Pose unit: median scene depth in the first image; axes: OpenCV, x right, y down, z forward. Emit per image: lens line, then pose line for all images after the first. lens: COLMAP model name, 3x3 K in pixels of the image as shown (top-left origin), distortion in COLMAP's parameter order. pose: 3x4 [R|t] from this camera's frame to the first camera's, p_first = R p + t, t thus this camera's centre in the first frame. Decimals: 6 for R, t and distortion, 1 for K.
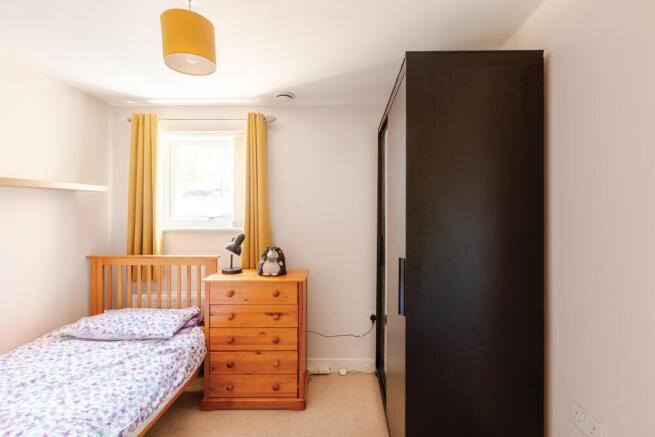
lens RADIAL K [[295.8, 0, 328.4], [0, 295.8, 209.5], [0, 0, 1]] dist [-0.001071, -0.000632]
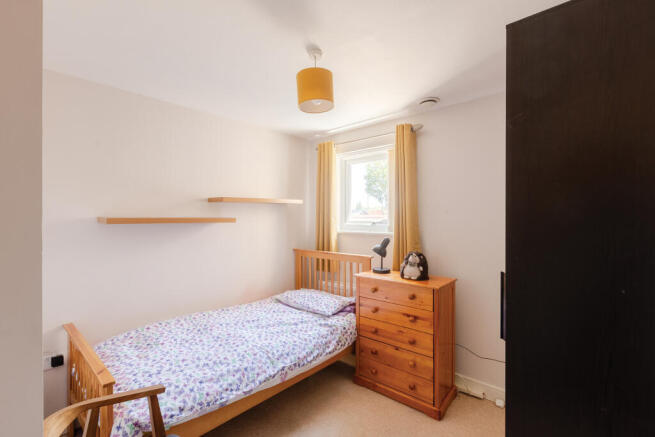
lens RADIAL K [[299.8, 0, 327.5], [0, 299.8, 218.5], [0, 0, 1]] dist [0.000876, 0.000072]
pose [[0.750755, -0.000280, -0.660580, 0.292529], [0.005687, 0.999966, 0.006039, 0.002108], [0.660556, -0.008290, 0.750731, 0.017258]]
